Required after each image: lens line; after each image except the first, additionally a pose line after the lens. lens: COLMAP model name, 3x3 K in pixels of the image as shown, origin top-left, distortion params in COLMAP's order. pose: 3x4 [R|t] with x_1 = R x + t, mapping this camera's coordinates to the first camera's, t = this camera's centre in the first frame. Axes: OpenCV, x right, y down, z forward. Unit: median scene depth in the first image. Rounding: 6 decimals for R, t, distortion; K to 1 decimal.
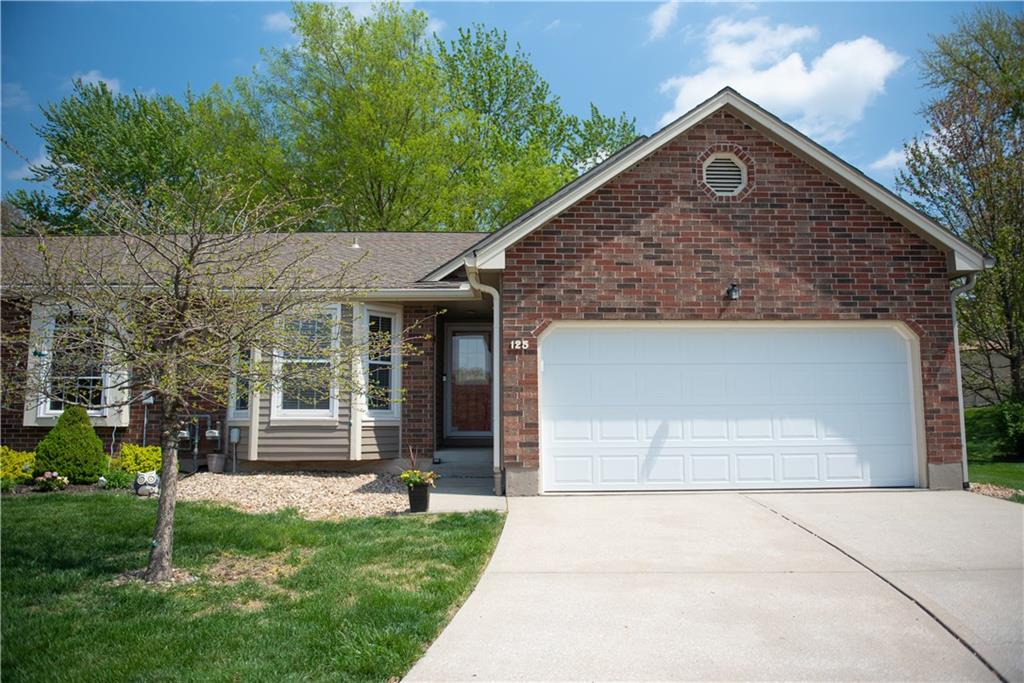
lens RADIAL K [[707.1, 0, 512.0], [0, 707.1, 341.5], [0, 0, 1]] dist [-0.042215, -0.003318]
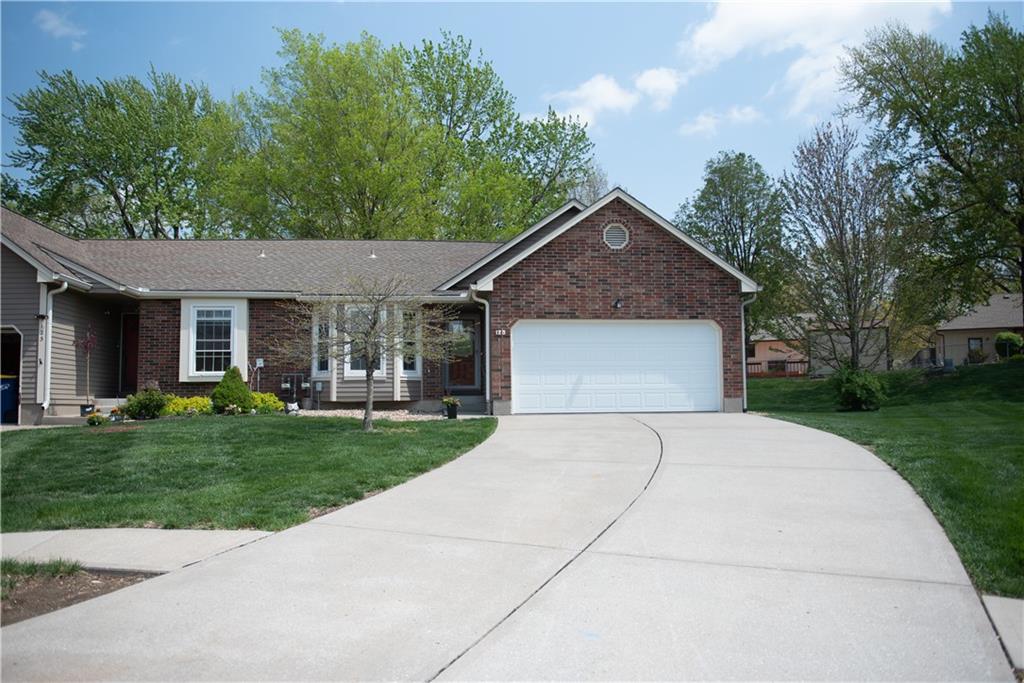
lens RADIAL K [[790.0, 0, 512.0], [0, 790.0, 341.5], [0, 0, 1]] dist [0.000879, -0.000044]
pose [[0.996741, 0.002769, 0.080618, -0.119826], [-0.005669, 0.999344, 0.035763, -0.043034], [-0.080466, -0.036104, 0.996103, -0.987071]]
